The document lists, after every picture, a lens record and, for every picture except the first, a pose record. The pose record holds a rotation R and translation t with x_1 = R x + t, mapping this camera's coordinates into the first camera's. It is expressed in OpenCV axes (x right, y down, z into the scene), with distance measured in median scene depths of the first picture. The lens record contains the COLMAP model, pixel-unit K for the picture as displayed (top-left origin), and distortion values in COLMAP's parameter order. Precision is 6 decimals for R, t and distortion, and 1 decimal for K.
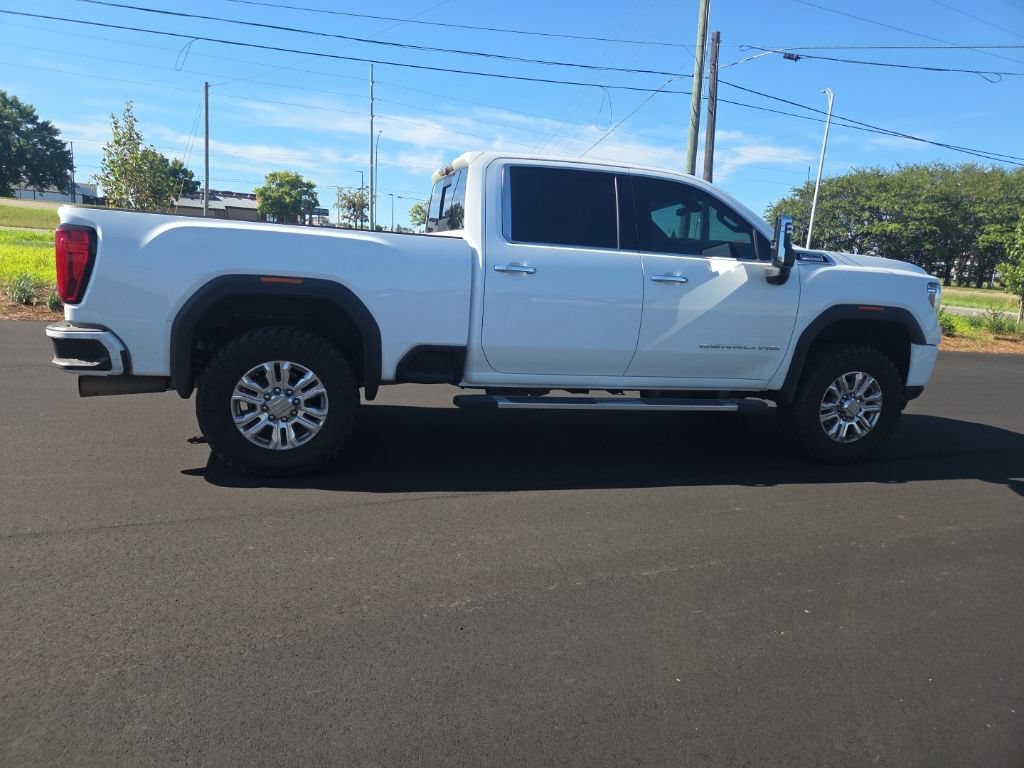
lens RADIAL K [[685.5, 0, 506.5], [0, 685.5, 371.1], [0, 0, 1]] dist [0.075925, -0.066128]
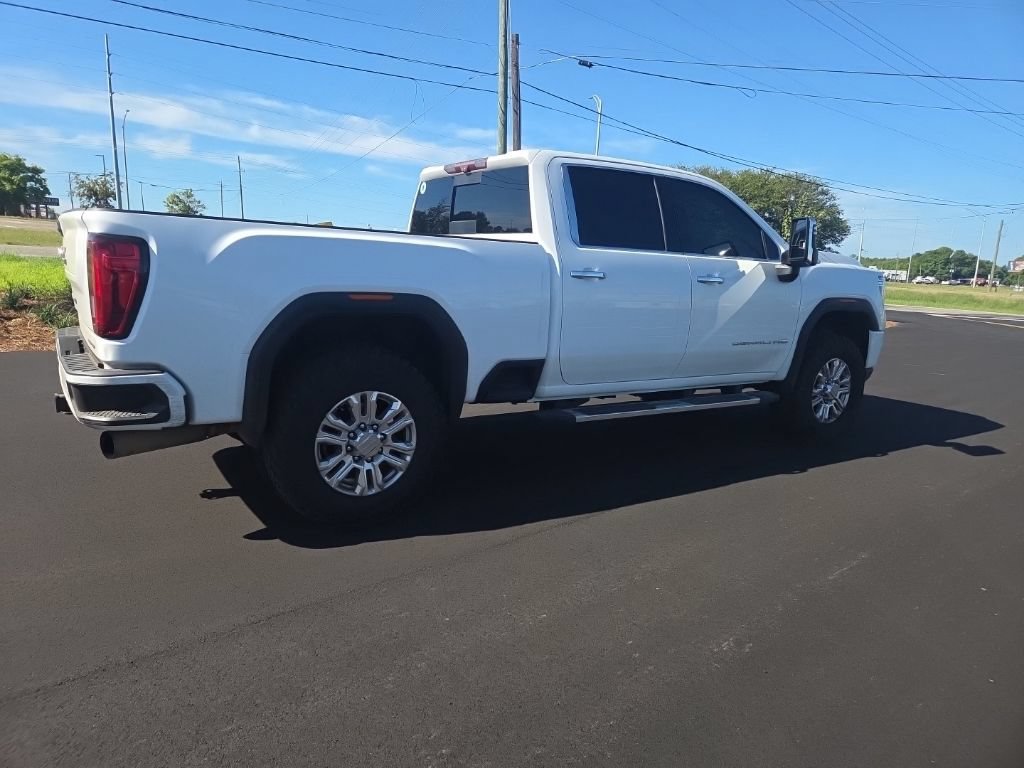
lens RADIAL K [[684.1, 0, 503.1], [0, 684.1, 366.0], [0, 0, 1]] dist [0.077077, -0.064152]
pose [[0.949910, -0.066734, 0.305315, -0.368470], [0.065655, 0.997747, 0.013815, -0.040579], [-0.305548, 0.006922, 0.952151, 0.123390]]
